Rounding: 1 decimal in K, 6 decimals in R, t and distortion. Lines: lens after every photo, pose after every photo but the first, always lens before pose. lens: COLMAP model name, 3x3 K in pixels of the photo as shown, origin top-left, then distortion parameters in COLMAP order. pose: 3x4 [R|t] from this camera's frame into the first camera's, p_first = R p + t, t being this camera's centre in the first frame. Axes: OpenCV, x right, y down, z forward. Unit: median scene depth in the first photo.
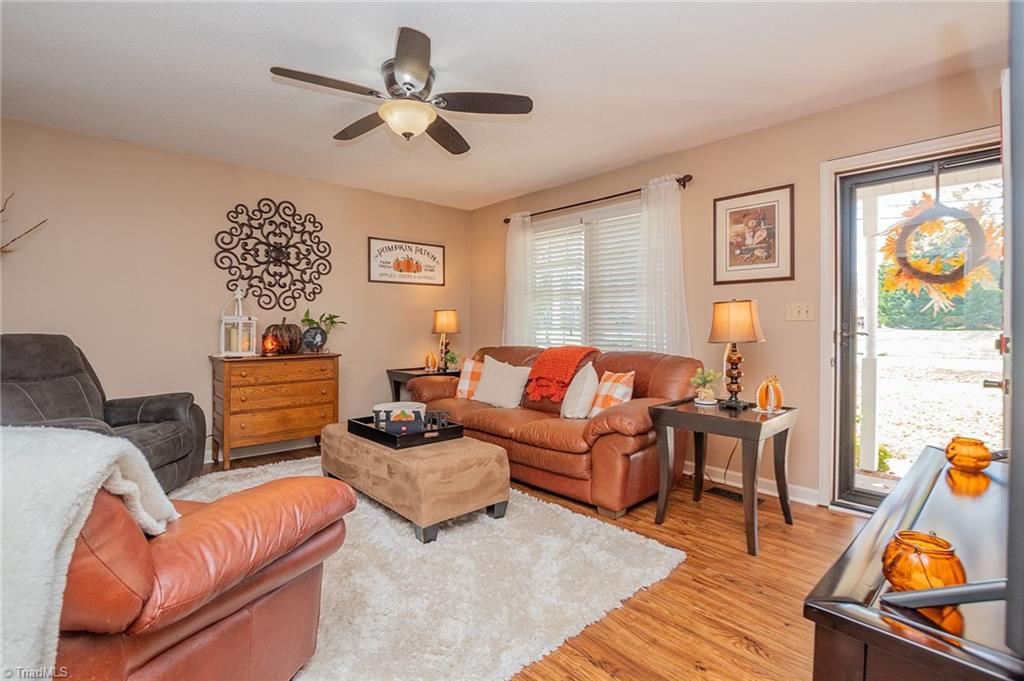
lens RADIAL K [[472.8, 0, 510.0], [0, 472.8, 324.8], [0, 0, 1]] dist [0.001023, 0.000132]
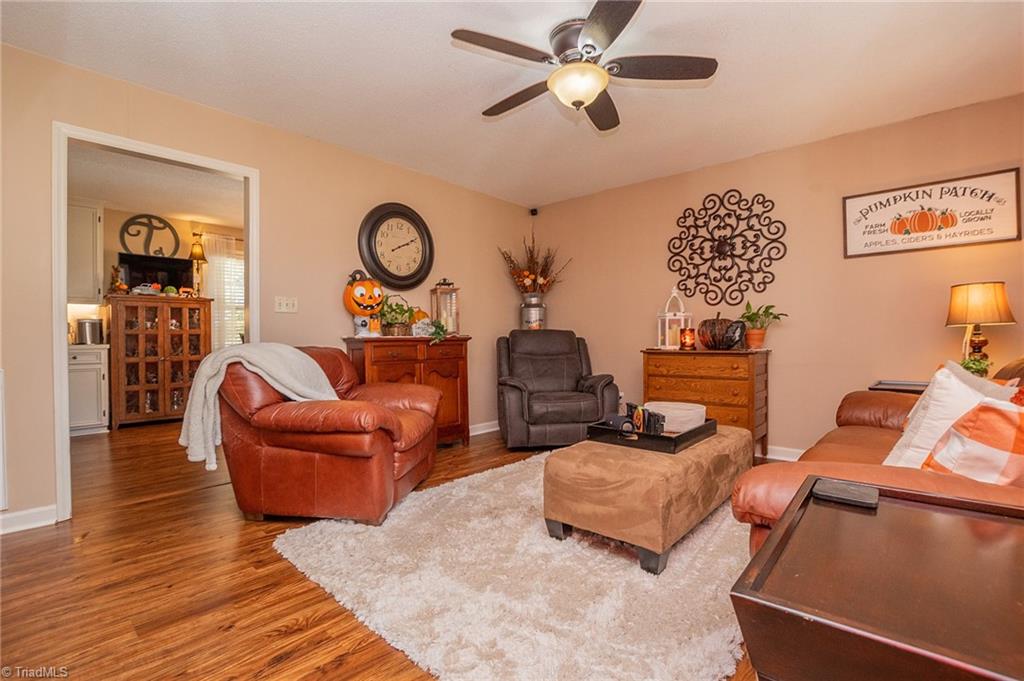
lens RADIAL K [[506.3, 0, 561.7], [0, 506.3, 344.3], [0, 0, 1]] dist [0.000804, -0.000224]
pose [[0.131323, -0.000188, -0.991340, 0.500135], [0.003573, 0.999994, 0.000284, 0.048288], [0.991333, -0.003579, 0.131322, 0.539851]]
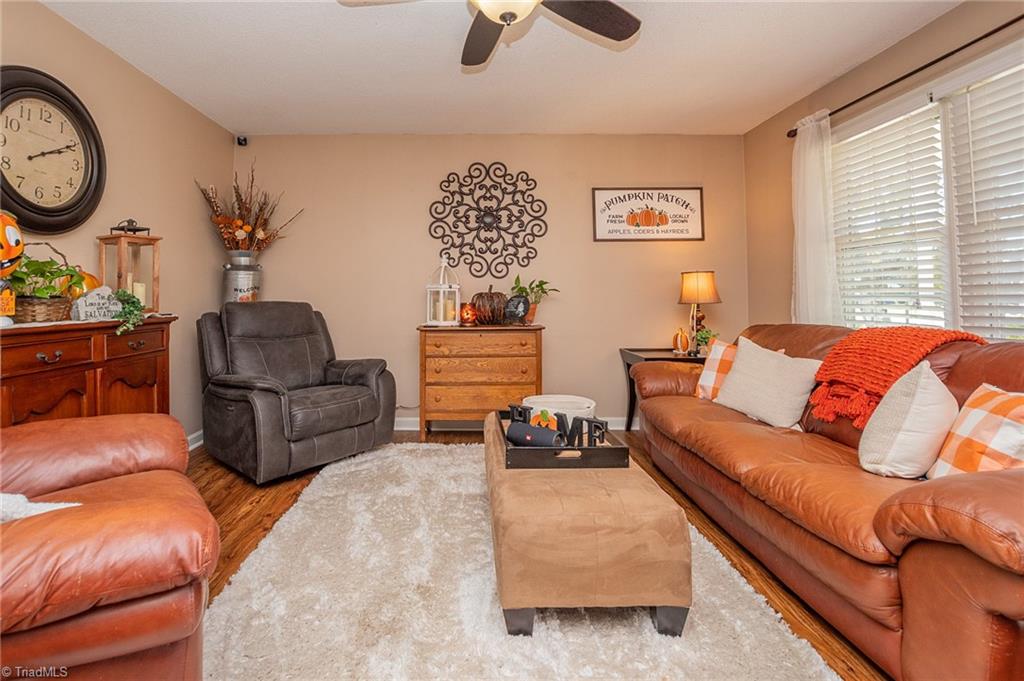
lens RADIAL K [[468.3, 0, 488.8], [0, 468.3, 277.9], [0, 0, 1]] dist [-0.023077, 0.000855]
pose [[0.741381, -0.032888, -0.670278, 0.135719], [0.005092, 0.999045, -0.043387, 0.010061], [0.671065, 0.028753, 0.740841, 0.311038]]
